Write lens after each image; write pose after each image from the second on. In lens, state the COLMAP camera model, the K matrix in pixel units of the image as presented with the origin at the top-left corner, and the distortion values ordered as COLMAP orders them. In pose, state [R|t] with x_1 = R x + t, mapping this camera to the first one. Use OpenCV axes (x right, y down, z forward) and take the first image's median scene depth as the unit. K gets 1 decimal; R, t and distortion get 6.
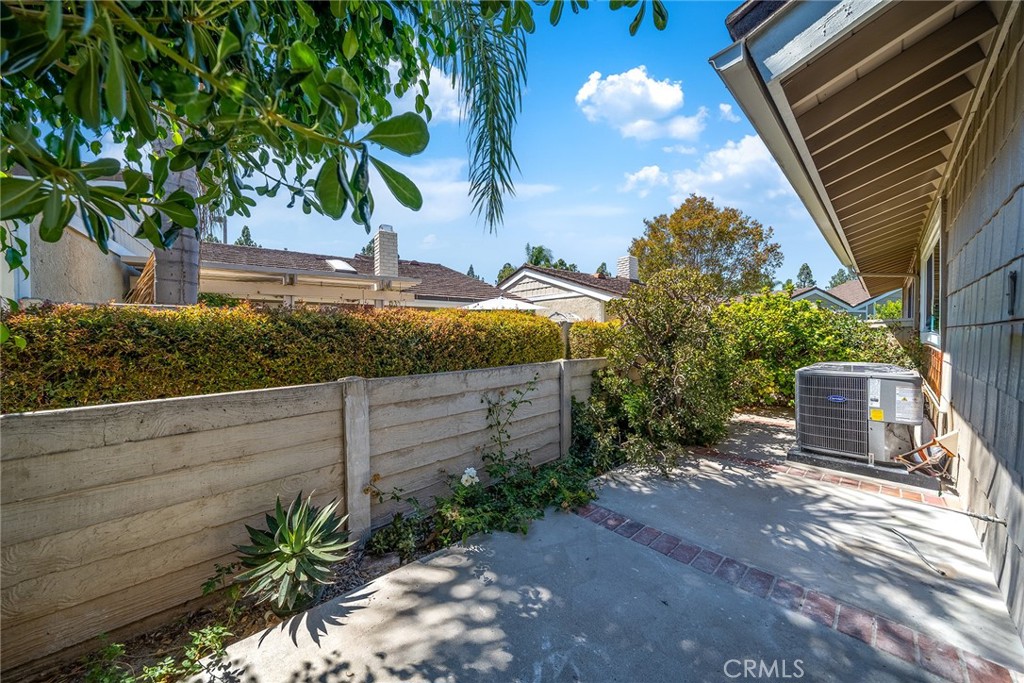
lens RADIAL K [[350.5, 0, 507.3], [0, 350.5, 337.4], [0, 0, 1]] dist [-0.002379, -0.000164]
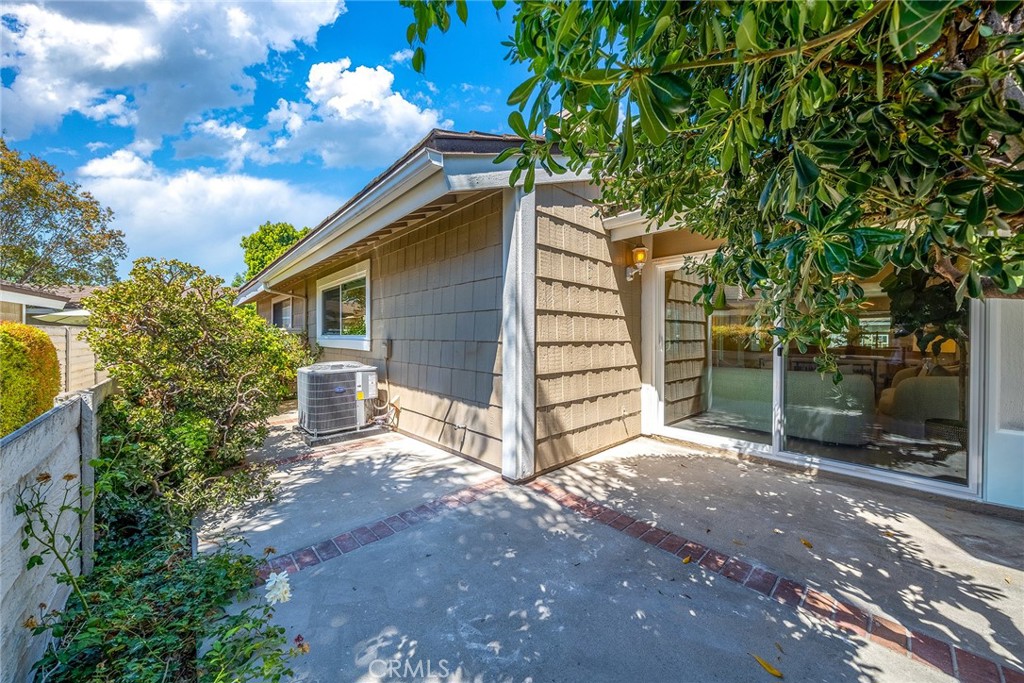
lens RADIAL K [[363.1, 0, 495.2], [0, 363.1, 337.0], [0, 0, 1]] dist [-0.000636, 0.000081]
pose [[0.013106, 0.001264, 0.999913, -0.554846], [0.004625, 0.999988, -0.001325, -0.028072], [-0.999903, 0.004642, 0.013100, 0.459115]]
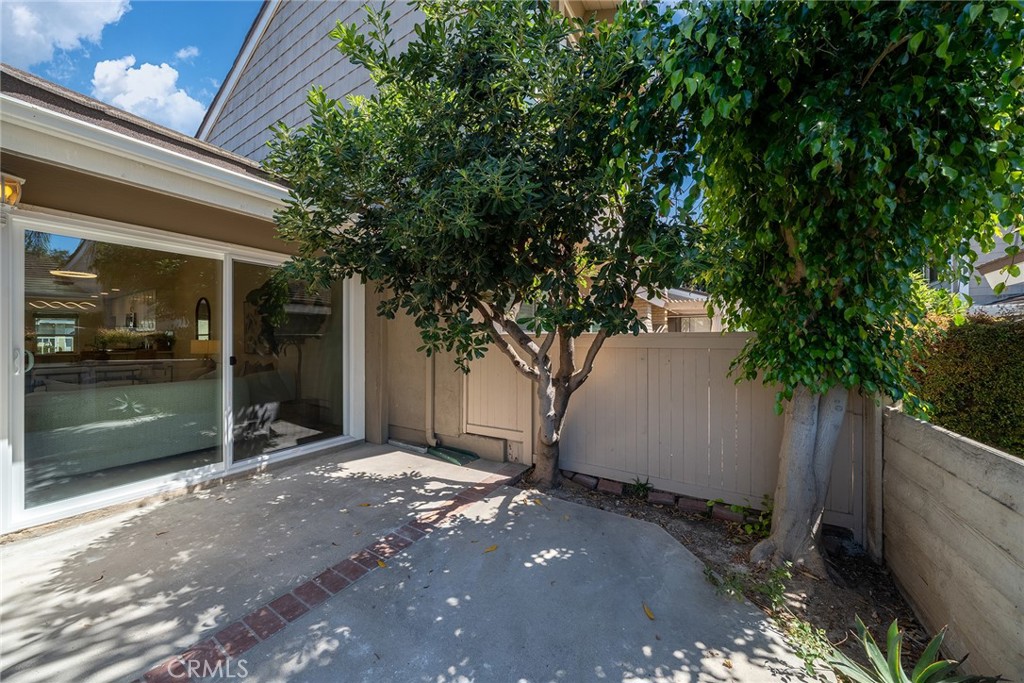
lens RADIAL K [[350.5, 0, 507.3], [0, 350.5, 337.4], [0, 0, 1]] dist [-0.002379, -0.000164]
pose [[-0.964804, 0.007157, -0.262872, 0.178392], [0.007046, 0.999974, 0.001365, -0.050012], [0.262875, -0.000535, -0.964830, 0.898156]]
